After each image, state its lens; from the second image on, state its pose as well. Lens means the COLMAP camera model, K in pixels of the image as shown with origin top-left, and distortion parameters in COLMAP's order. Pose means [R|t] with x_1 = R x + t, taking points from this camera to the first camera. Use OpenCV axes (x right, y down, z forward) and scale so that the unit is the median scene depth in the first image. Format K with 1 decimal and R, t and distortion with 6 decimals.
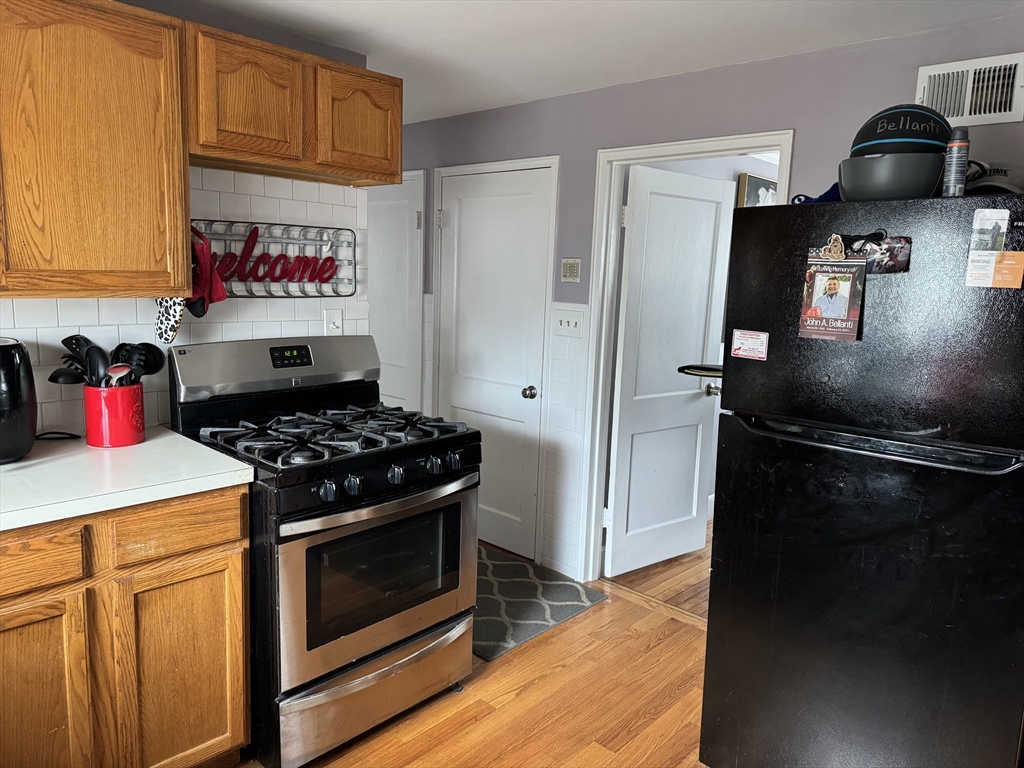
lens RADIAL K [[718.4, 0, 512.9], [0, 718.4, 365.4], [0, 0, 1]] dist [0.002990, -0.006541]
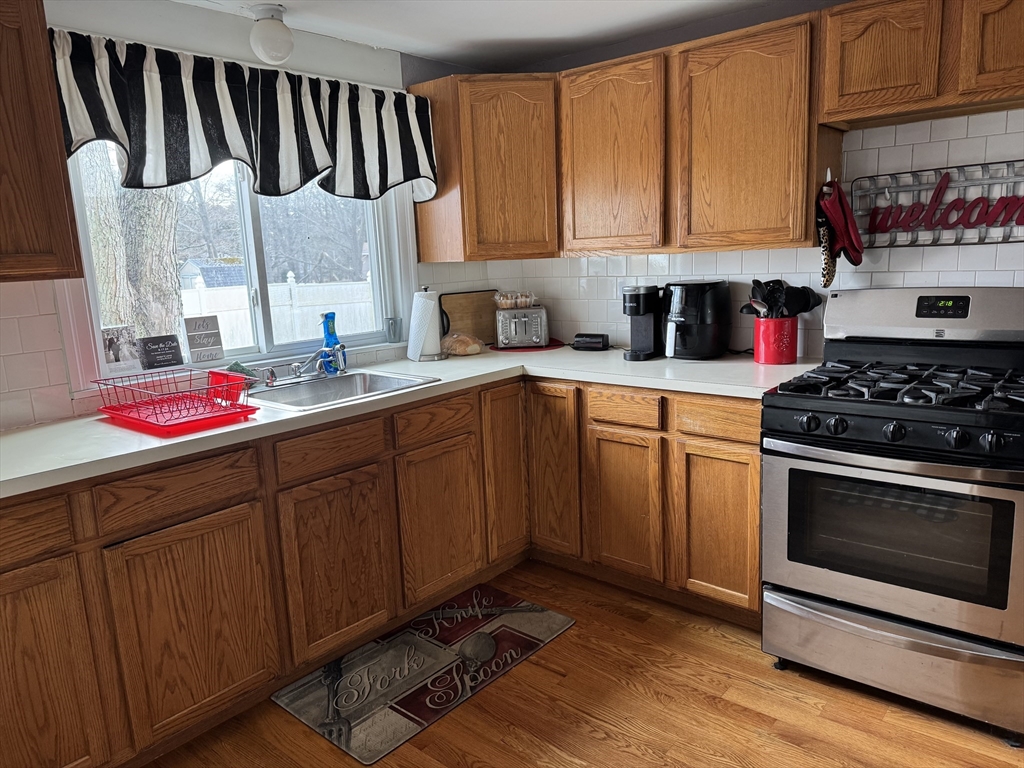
lens RADIAL K [[718.4, 0, 512.9], [0, 718.4, 365.4], [0, 0, 1]] dist [0.002990, -0.006541]
pose [[0.048700, 0.122746, -0.991243, 0.773449], [-0.081912, 0.989568, 0.118514, -0.002143], [0.995449, 0.075423, 0.058247, 0.483465]]
